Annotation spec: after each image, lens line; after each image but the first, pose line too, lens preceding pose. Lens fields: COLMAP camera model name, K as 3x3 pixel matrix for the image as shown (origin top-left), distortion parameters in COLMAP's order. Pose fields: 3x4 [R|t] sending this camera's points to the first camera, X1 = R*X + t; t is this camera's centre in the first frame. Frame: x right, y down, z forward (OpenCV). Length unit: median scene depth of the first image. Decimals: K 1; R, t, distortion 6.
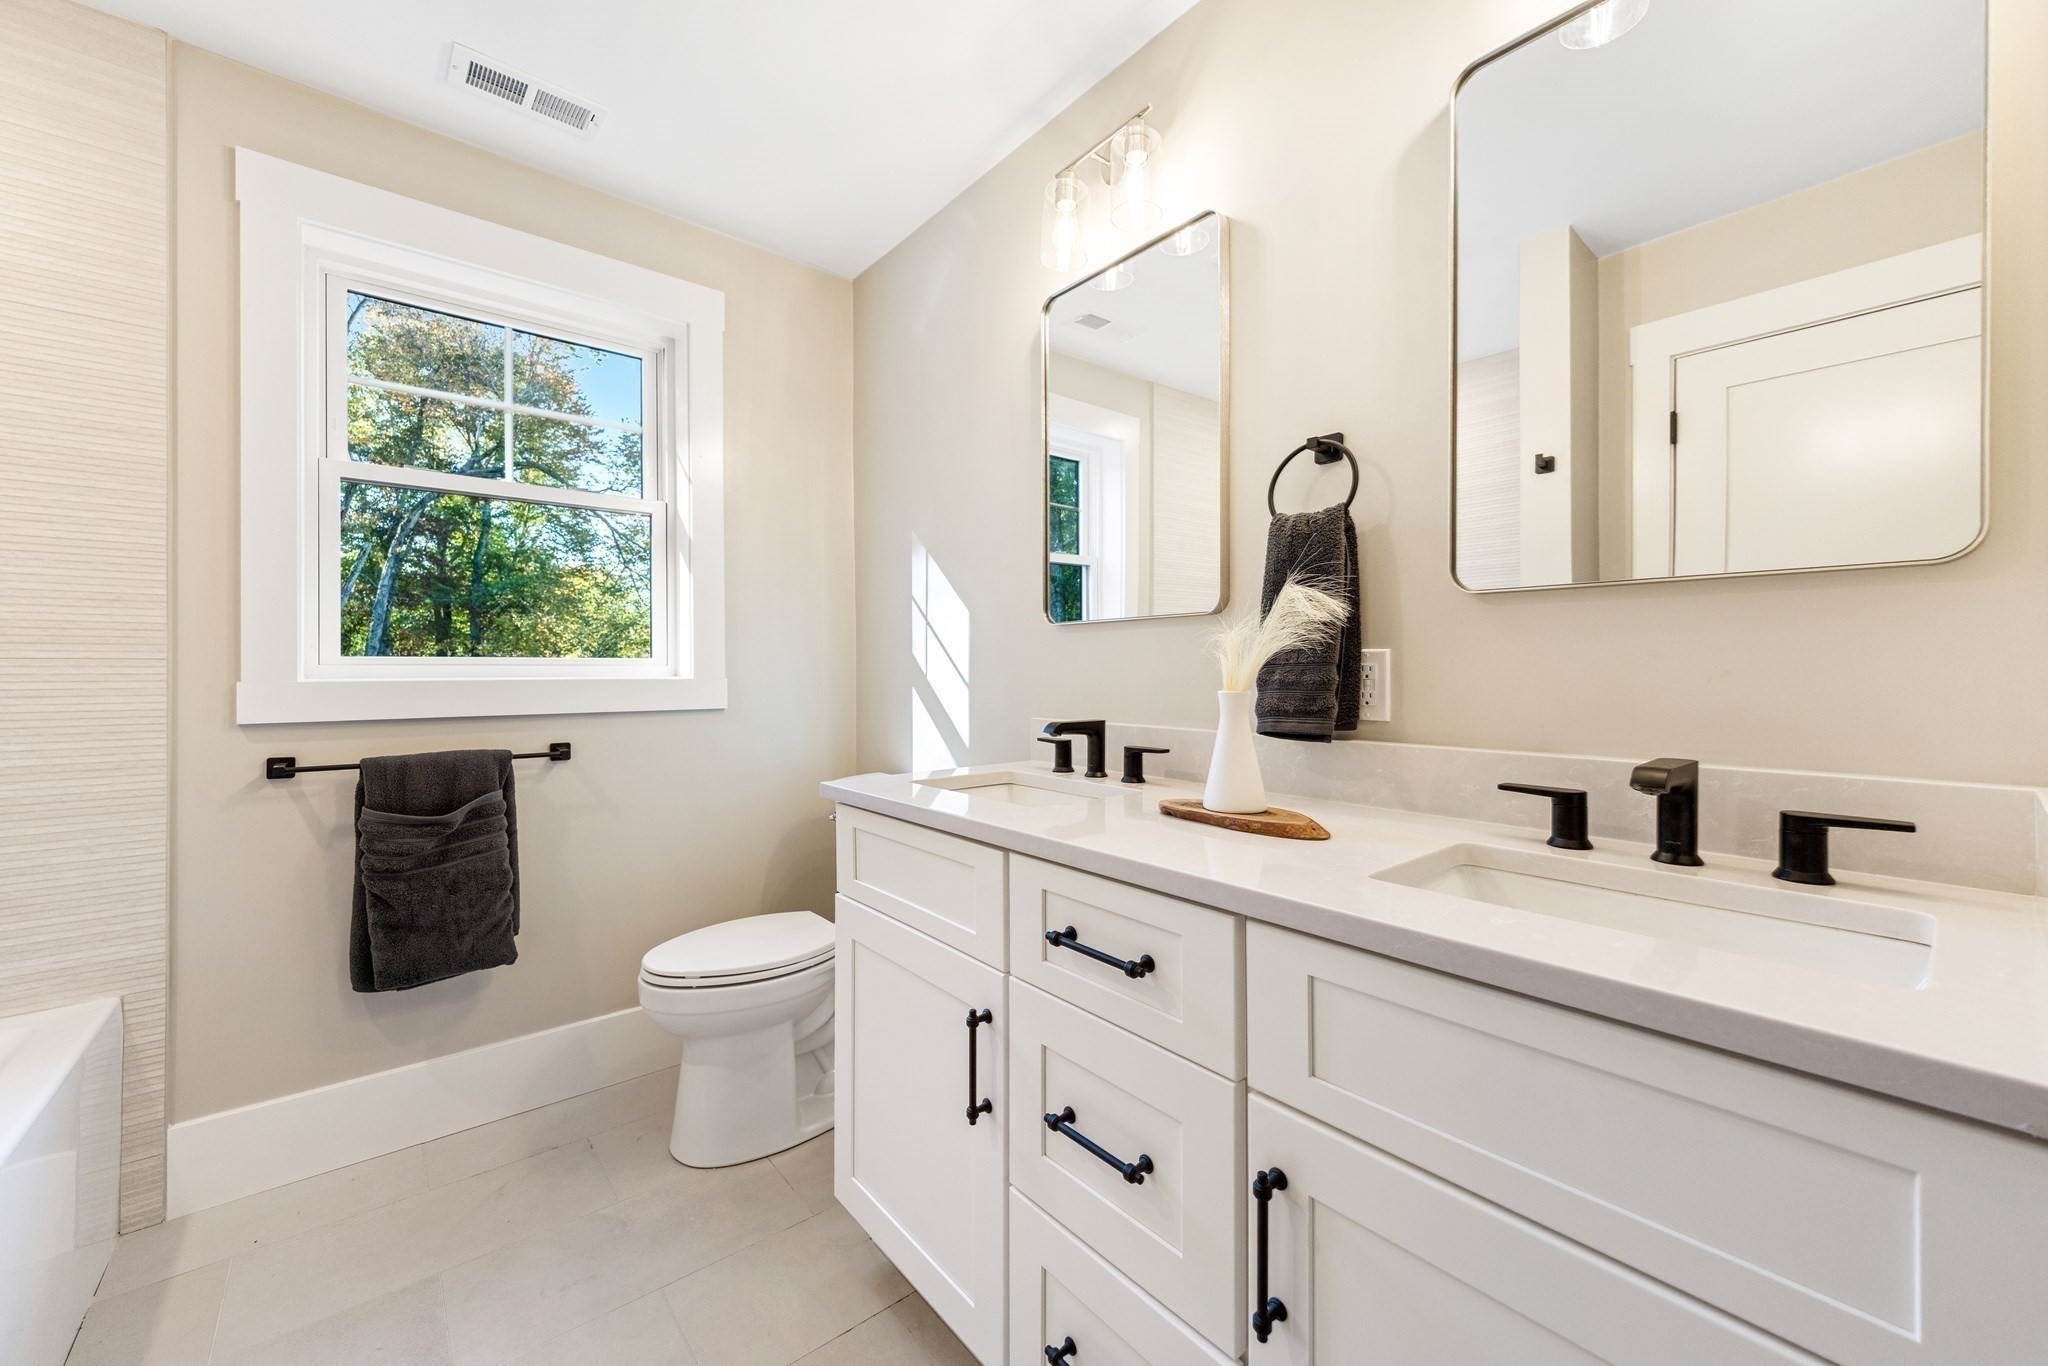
lens RADIAL K [[787.0, 0, 1030.8], [0, 787.0, 668.4], [0, 0, 1]] dist [-0.002577, -0.003598]
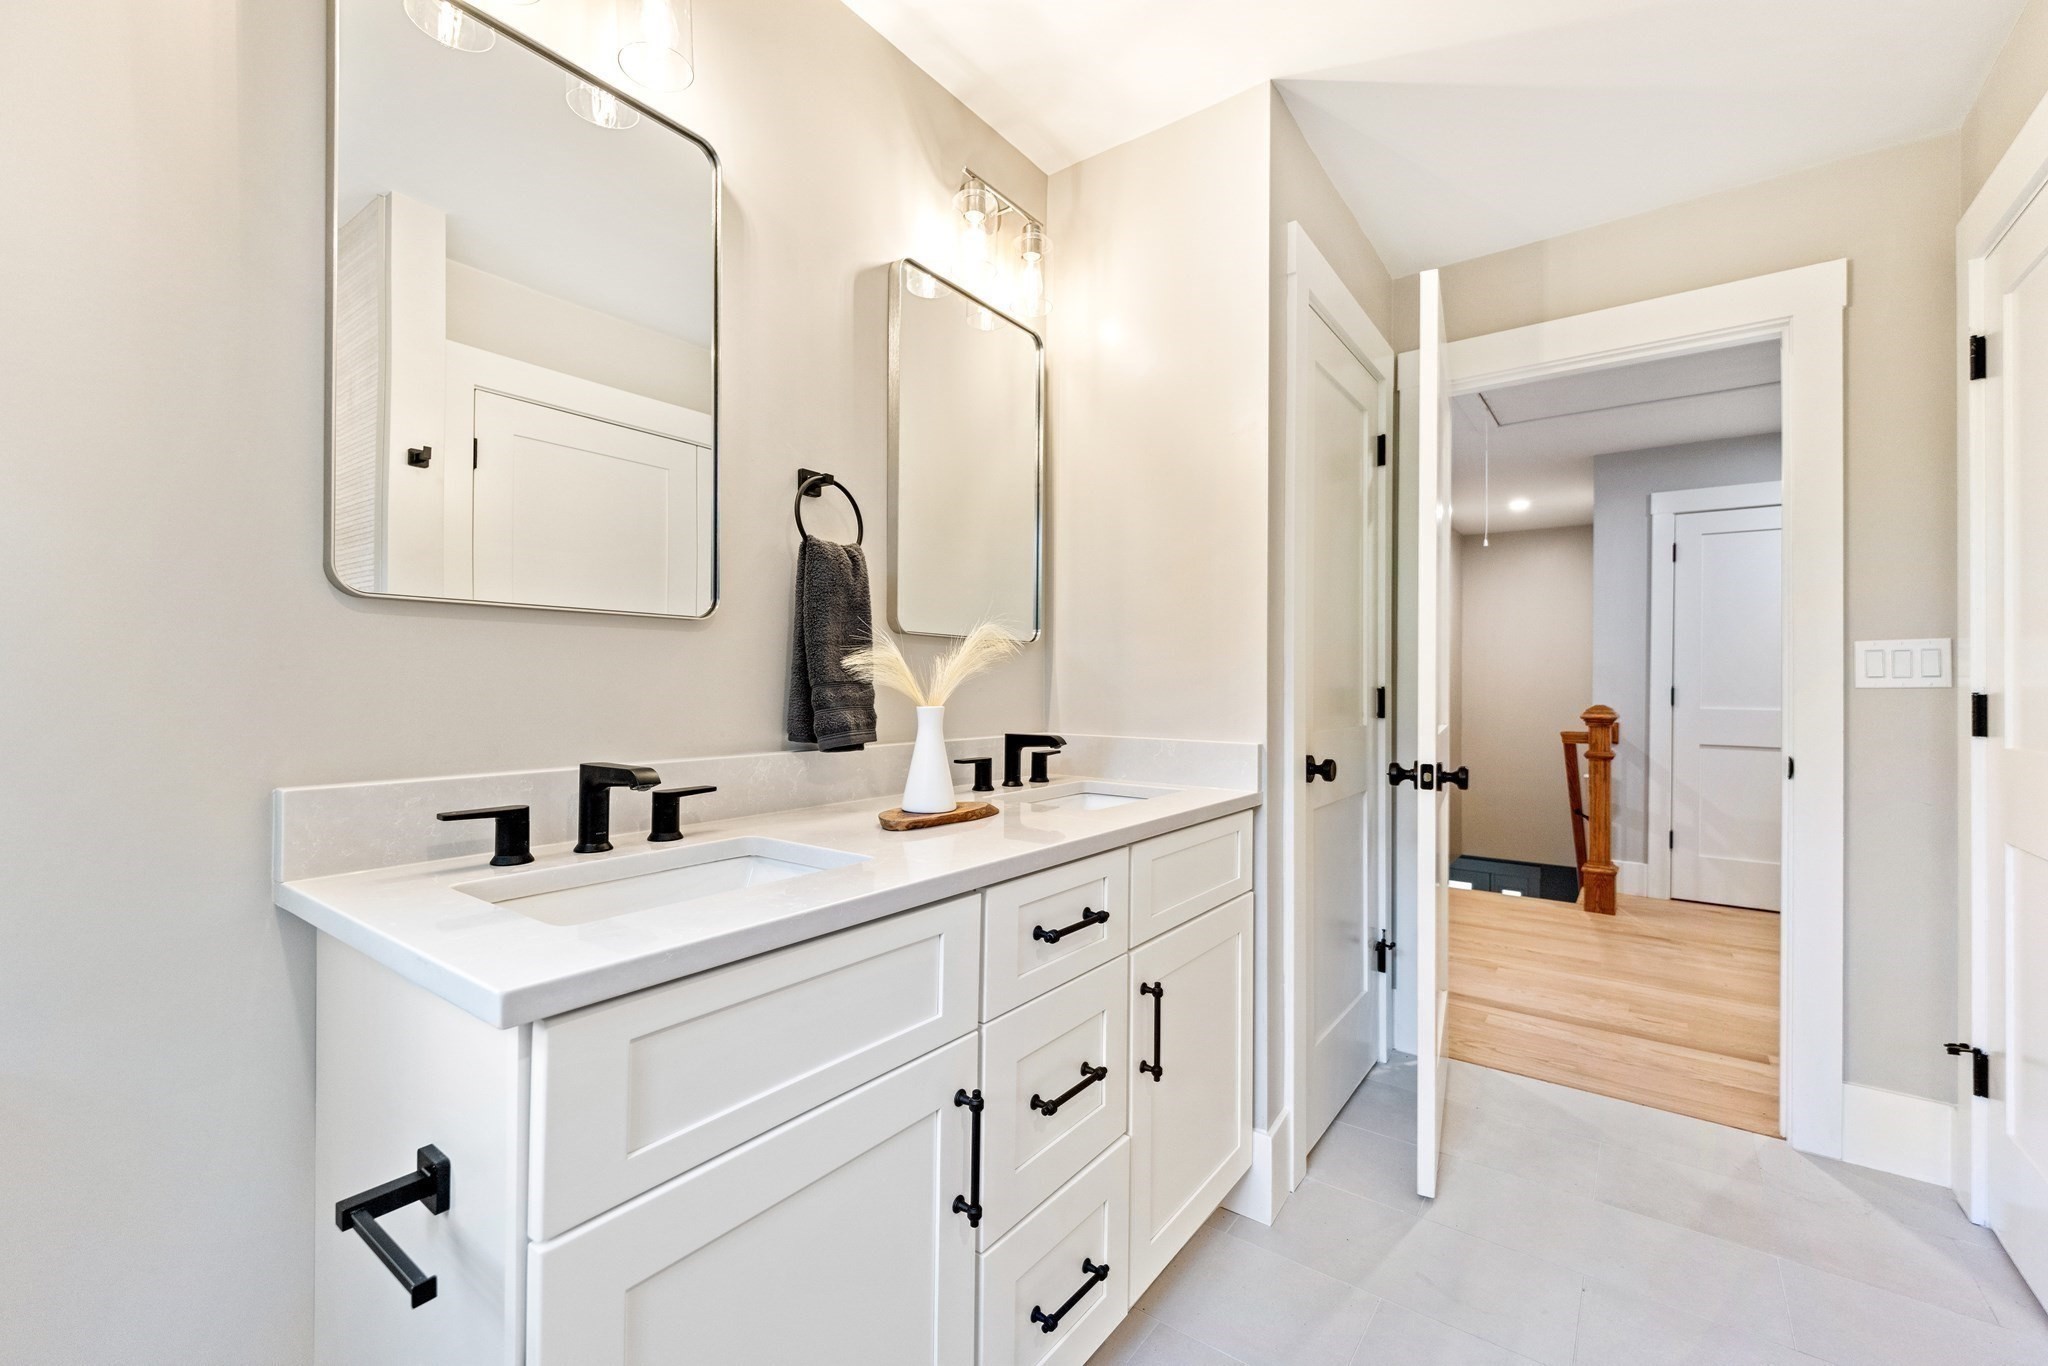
lens RADIAL K [[842.2, 0, 1025.0], [0, 842.2, 677.8], [0, 0, 1]] dist [-0.013314, -0.000650]
pose [[-0.224363, 0.011122, 0.974442, -0.722479], [-0.001348, 0.999930, -0.011723, 0.001355], [-0.974505, -0.003944, -0.224333, 0.863292]]
